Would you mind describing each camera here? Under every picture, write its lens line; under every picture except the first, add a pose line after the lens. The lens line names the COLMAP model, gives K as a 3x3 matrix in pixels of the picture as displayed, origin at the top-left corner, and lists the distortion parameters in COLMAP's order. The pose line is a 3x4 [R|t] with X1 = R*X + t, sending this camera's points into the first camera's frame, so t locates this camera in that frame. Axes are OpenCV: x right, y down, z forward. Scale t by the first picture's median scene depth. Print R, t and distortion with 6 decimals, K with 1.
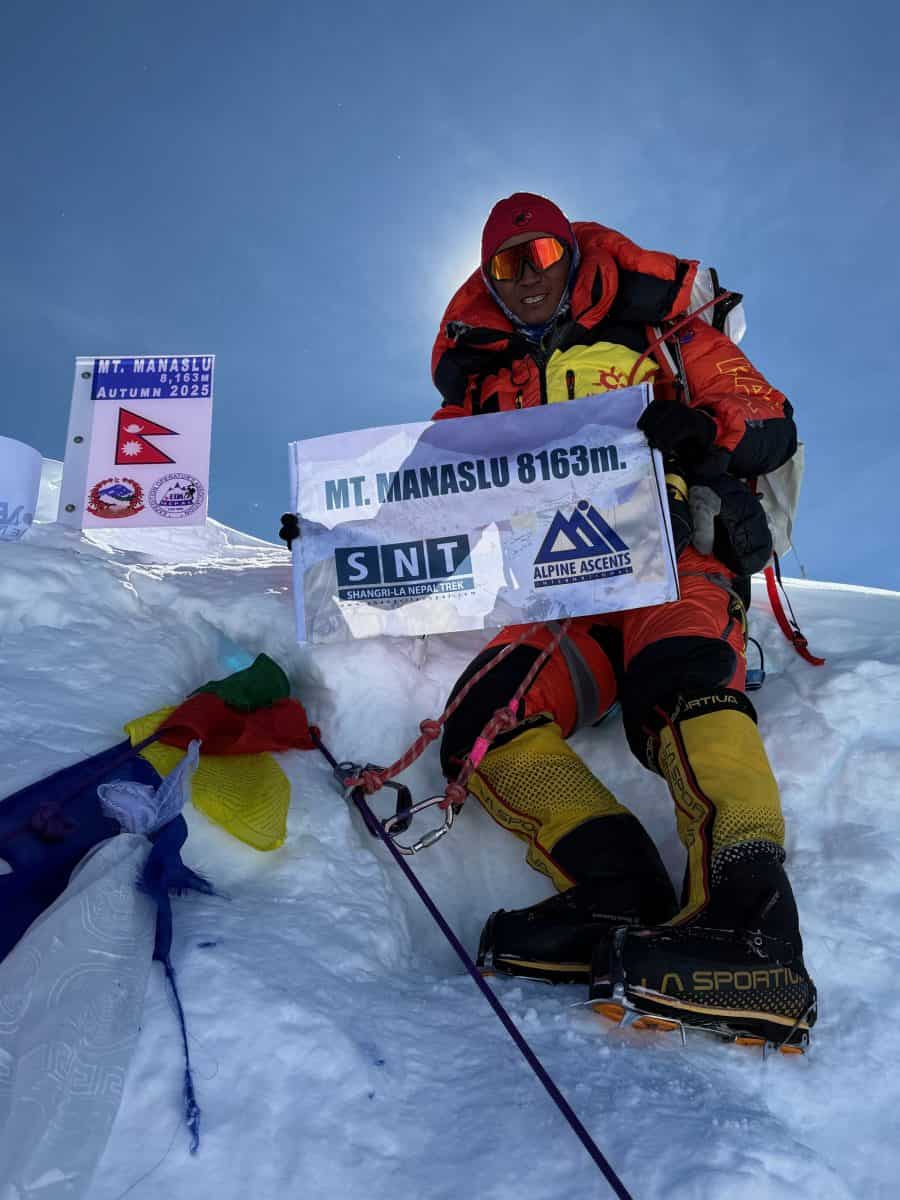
lens RADIAL K [[1079.4, 0, 450.0], [0, 1079.4, 600.0], [0, 0, 1]] dist [0.140917, -0.248806]
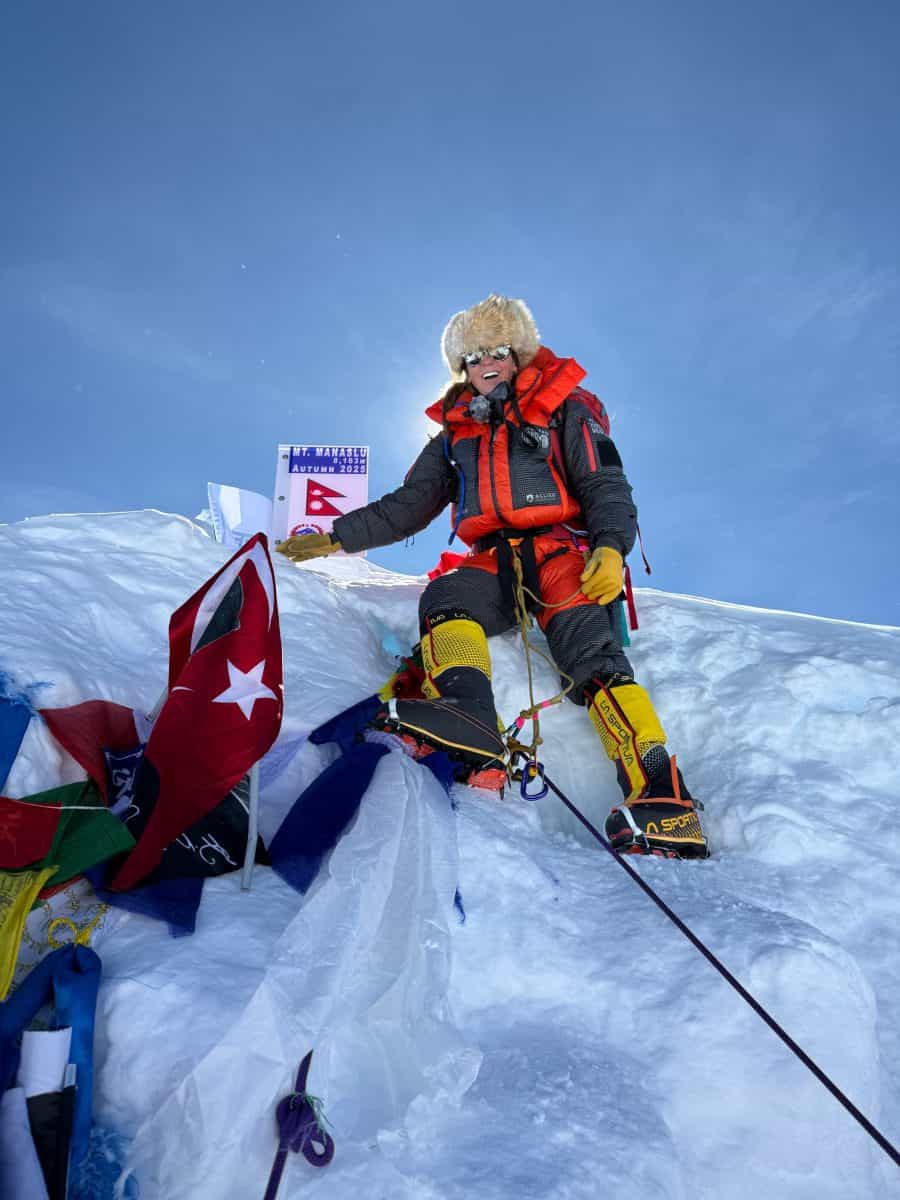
lens RADIAL K [[775.9, 0, 429.9], [0, 775.9, 600.8], [0, 0, 1]] dist [0.053780, -0.072419]
pose [[0.999185, 0.037514, 0.014909, -0.188915], [-0.036713, 0.998034, -0.050800, 0.055817], [-0.016786, 0.050211, 0.998598, -0.095267]]
